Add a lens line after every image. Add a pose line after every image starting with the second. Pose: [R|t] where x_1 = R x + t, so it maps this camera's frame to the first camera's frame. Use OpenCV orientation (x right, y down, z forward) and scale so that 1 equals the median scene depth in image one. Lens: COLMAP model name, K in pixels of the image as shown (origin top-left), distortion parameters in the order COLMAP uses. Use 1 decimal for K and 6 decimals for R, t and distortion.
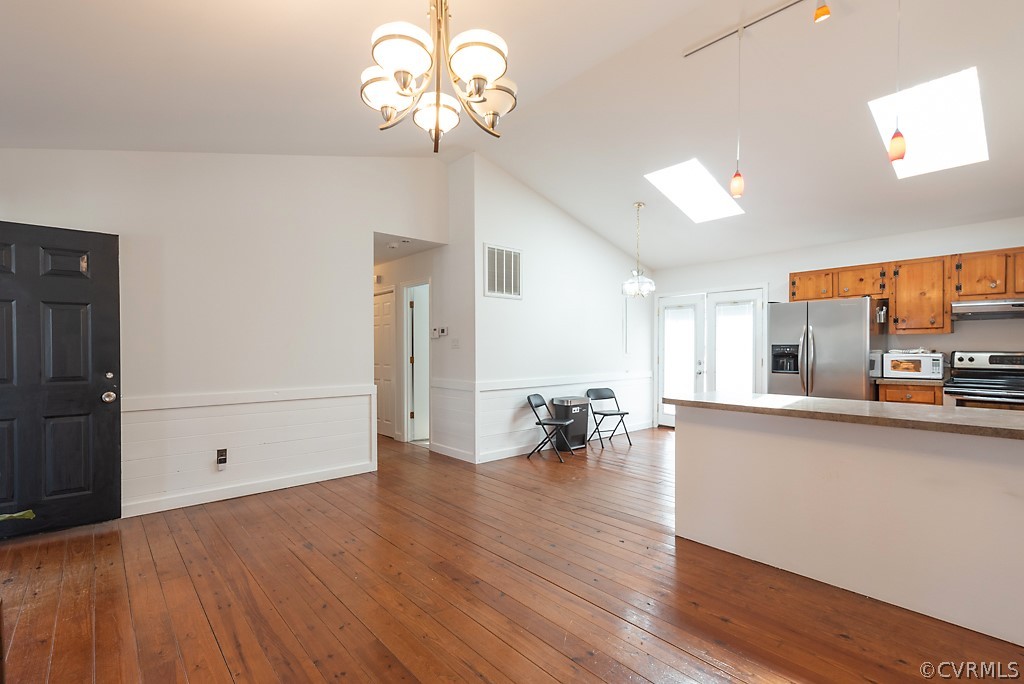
lens RADIAL K [[461.8, 0, 496.5], [0, 461.8, 352.9], [0, 0, 1]] dist [0.020304, -0.006715]
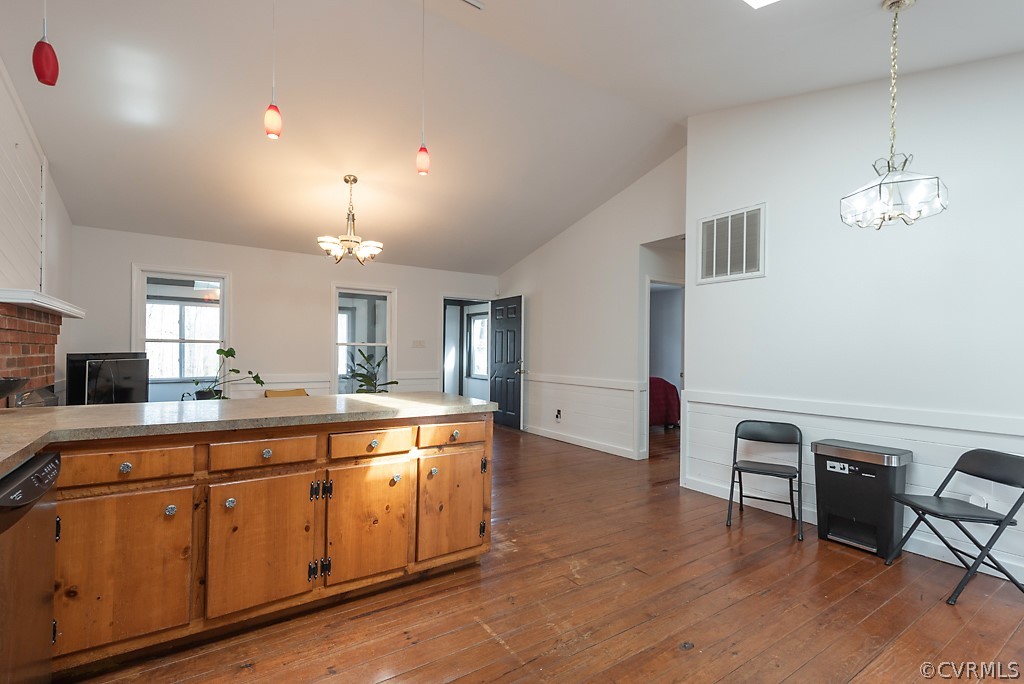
lens RADIAL K [[461.8, 0, 497.4], [0, 461.8, 352.3], [0, 0, 1]] dist [0.020304, -0.006715]
pose [[-0.130883, 0.001719, -0.991396, 0.832116], [-0.021185, 0.999765, 0.004530, -0.000866], [0.991171, 0.021596, -0.130816, 0.765347]]
